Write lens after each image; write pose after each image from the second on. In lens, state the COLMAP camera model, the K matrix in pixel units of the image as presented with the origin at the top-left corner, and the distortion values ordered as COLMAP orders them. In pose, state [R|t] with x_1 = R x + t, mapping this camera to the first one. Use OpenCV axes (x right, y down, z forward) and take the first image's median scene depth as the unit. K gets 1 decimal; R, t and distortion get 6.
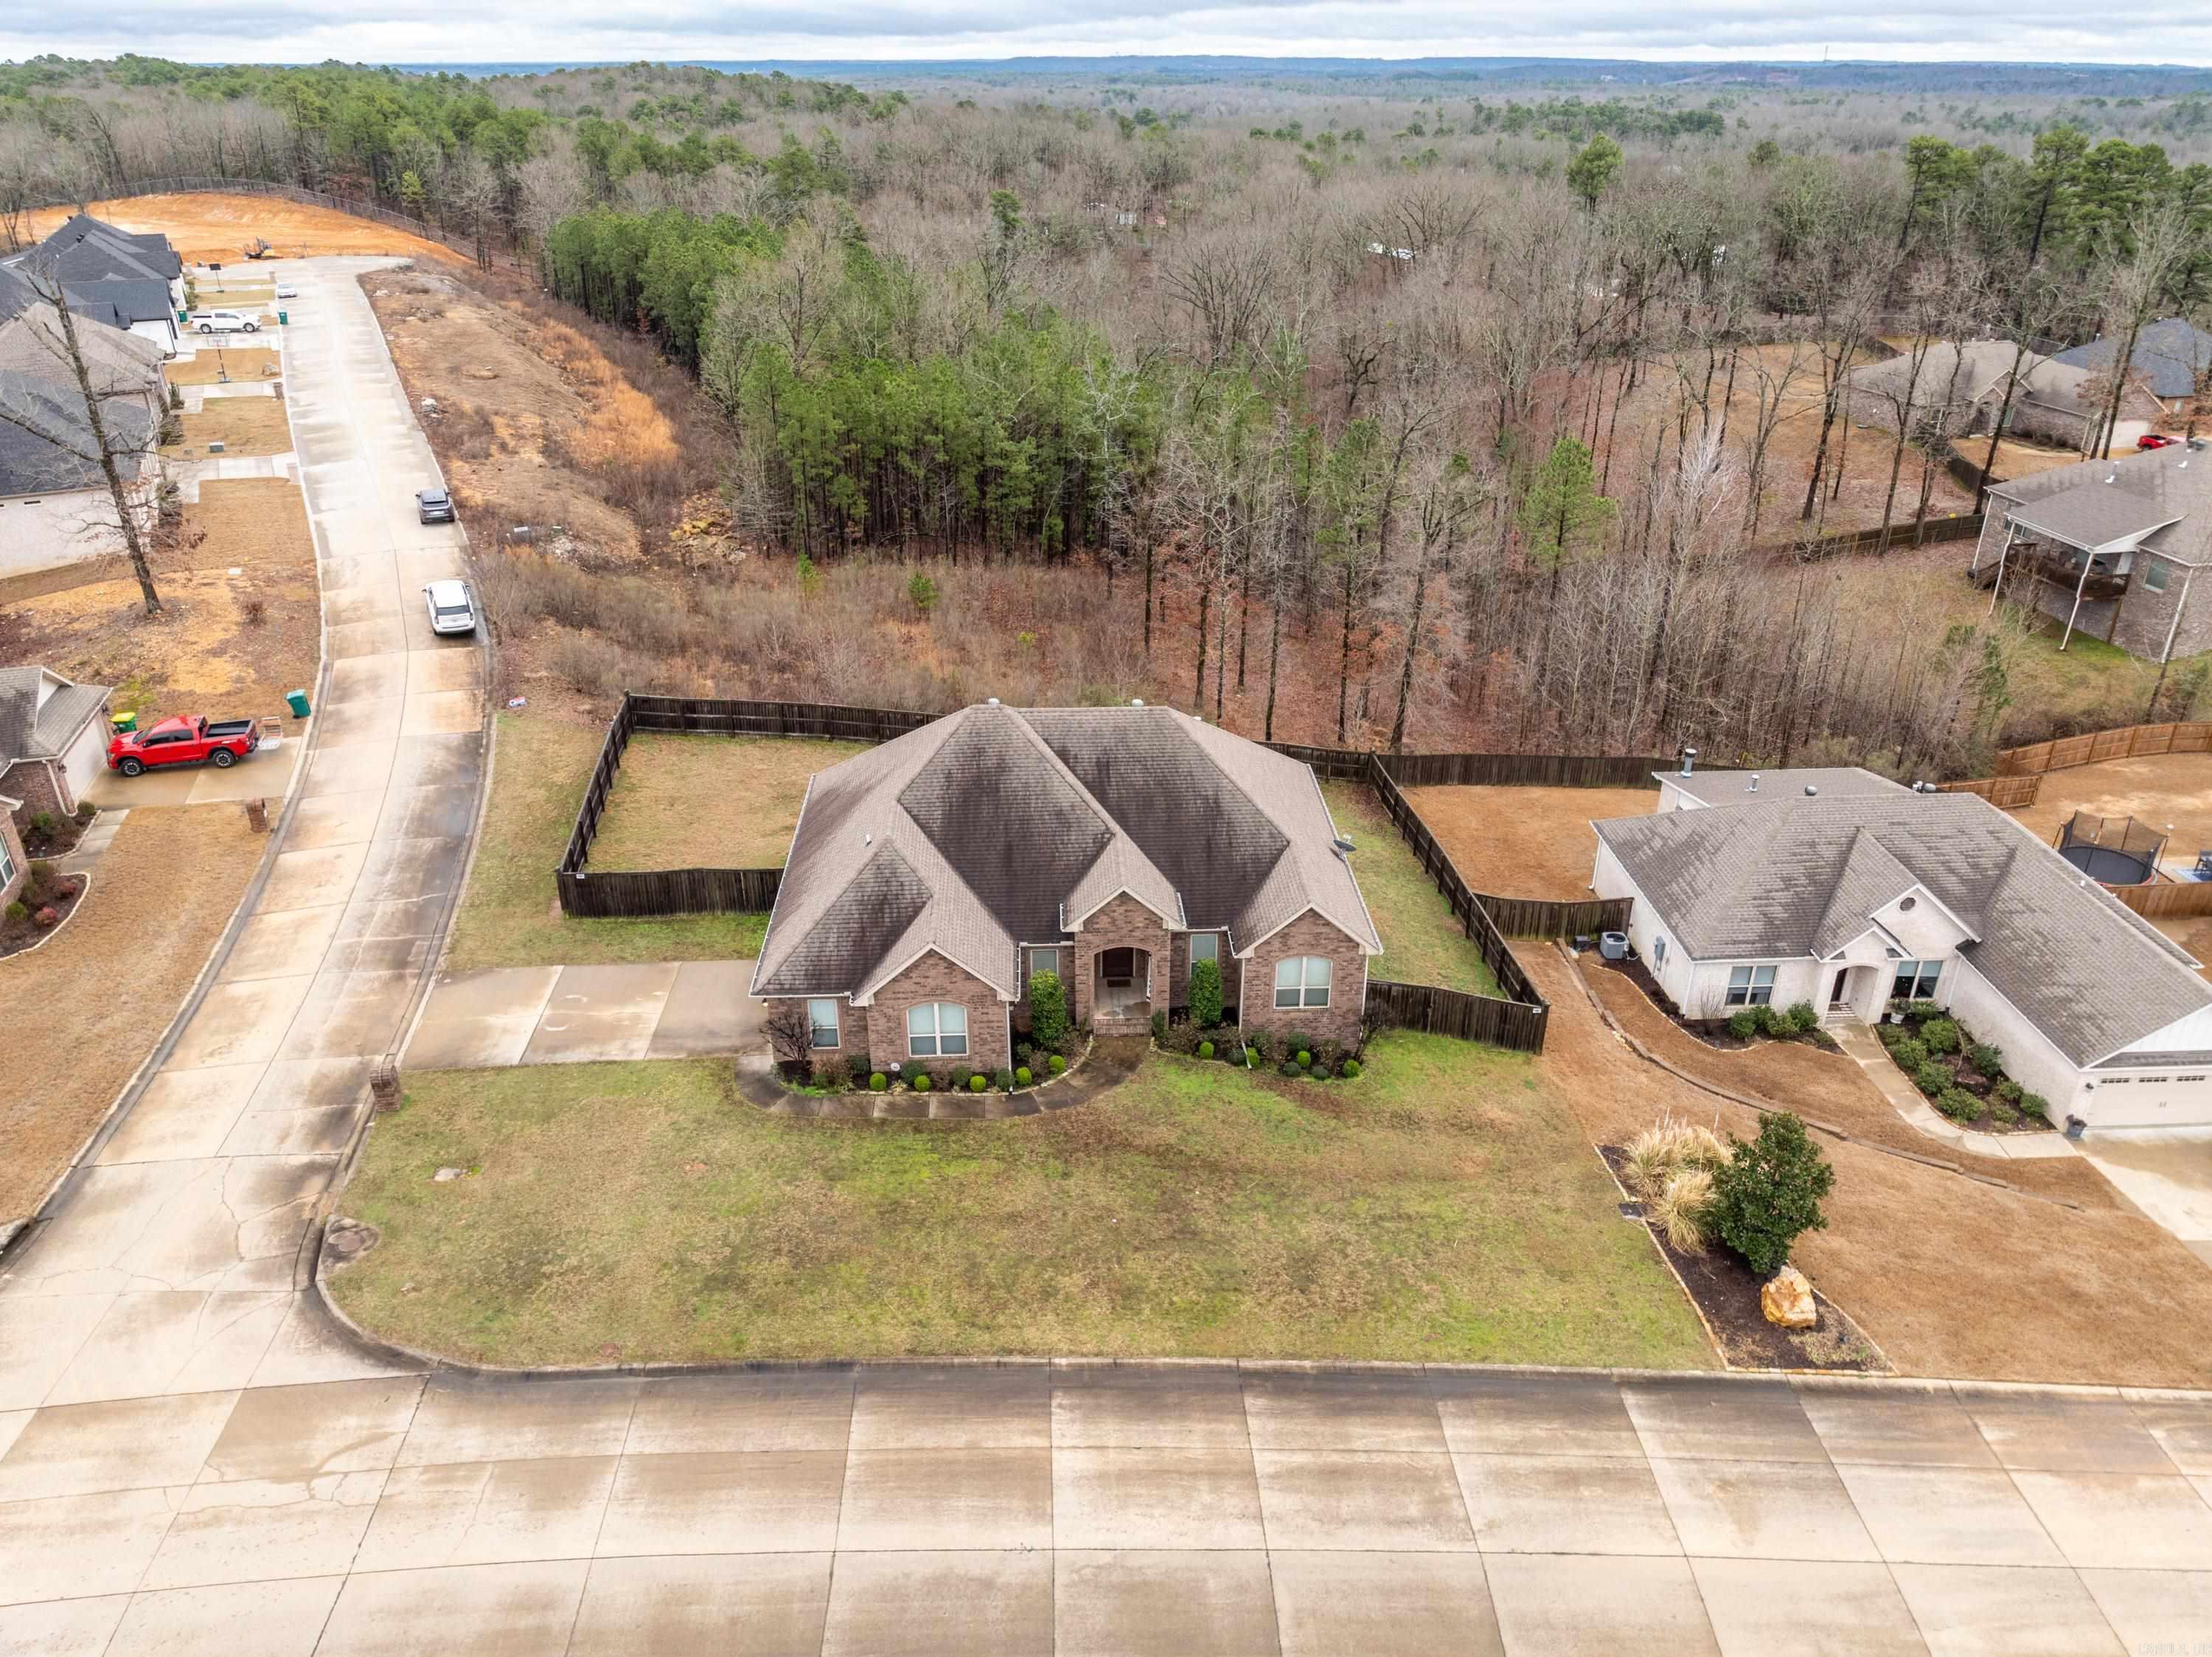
lens RADIAL K [[1552.3, 0, 1106.0], [0, 1552.3, 828.5], [0, 0, 1]] dist [-0.035182, 0.022181]
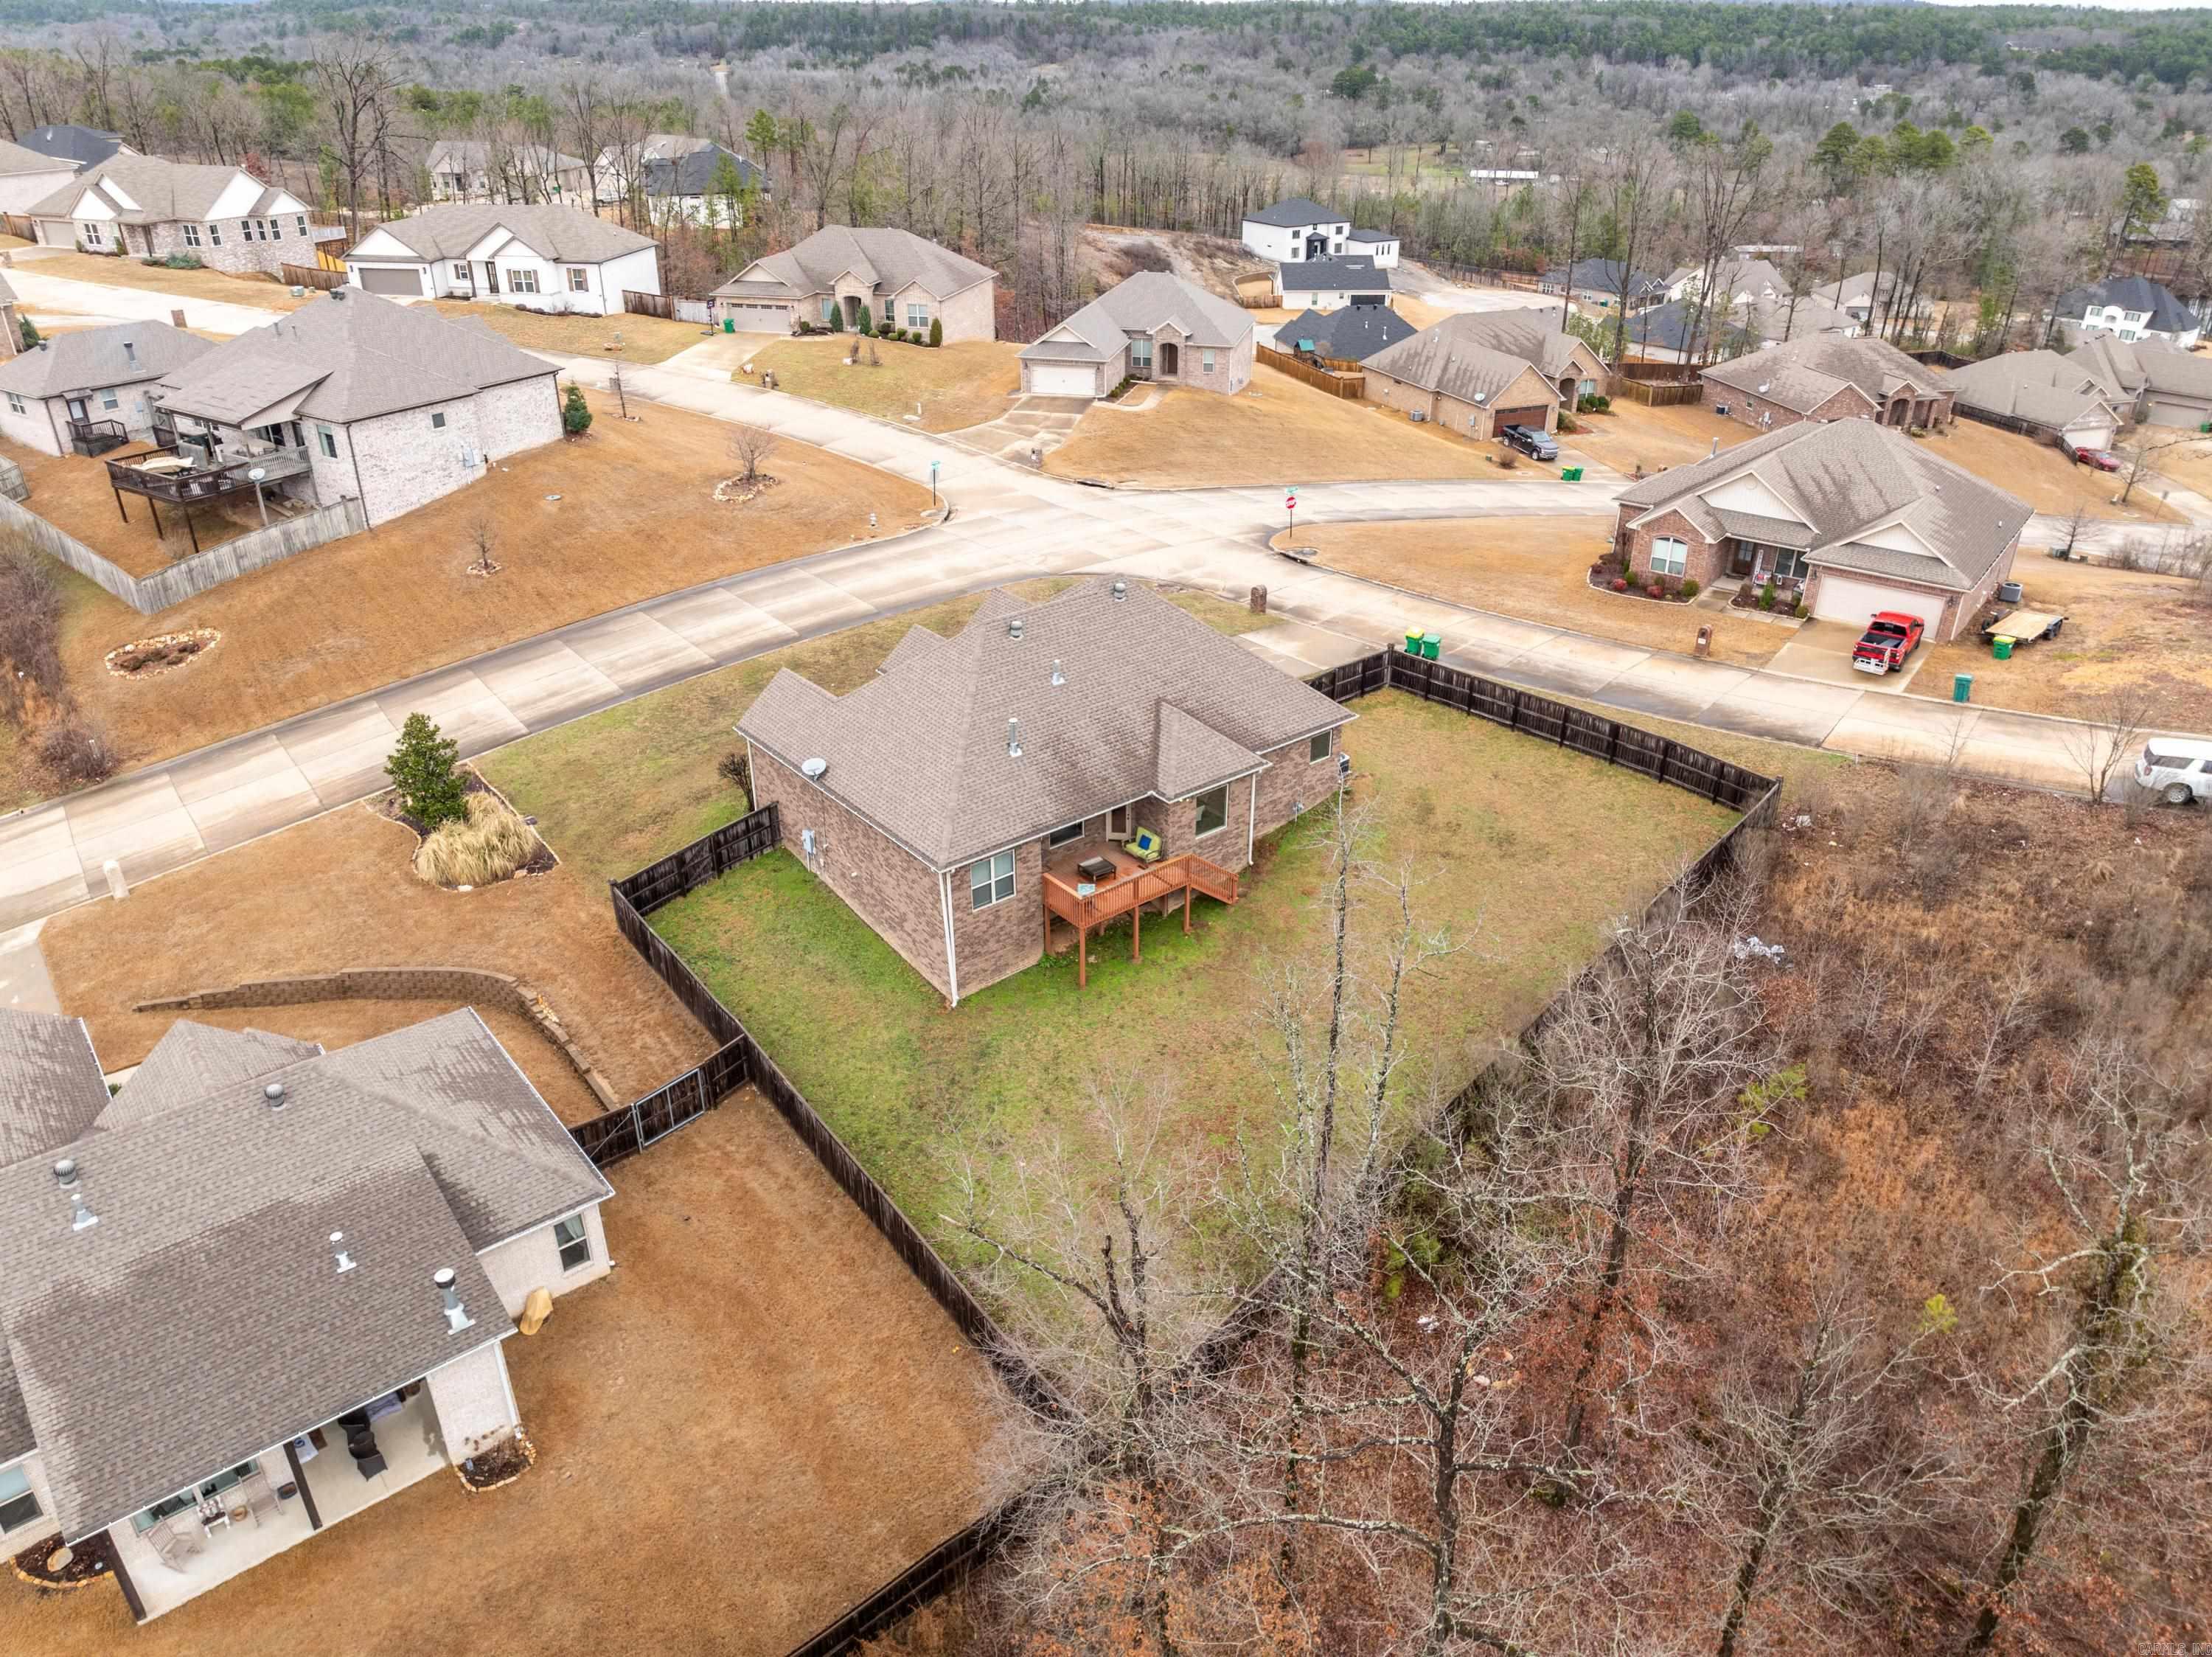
lens RADIAL K [[1552.3, 0, 1106.0], [0, 1552.3, 828.5], [0, 0, 1]] dist [-0.035182, 0.022181]
pose [[-0.801923, 0.276503, -0.529590, 0.583592], [-0.274742, 0.616472, 0.737888, -0.807355], [0.530506, 0.737230, -0.418396, 1.643296]]
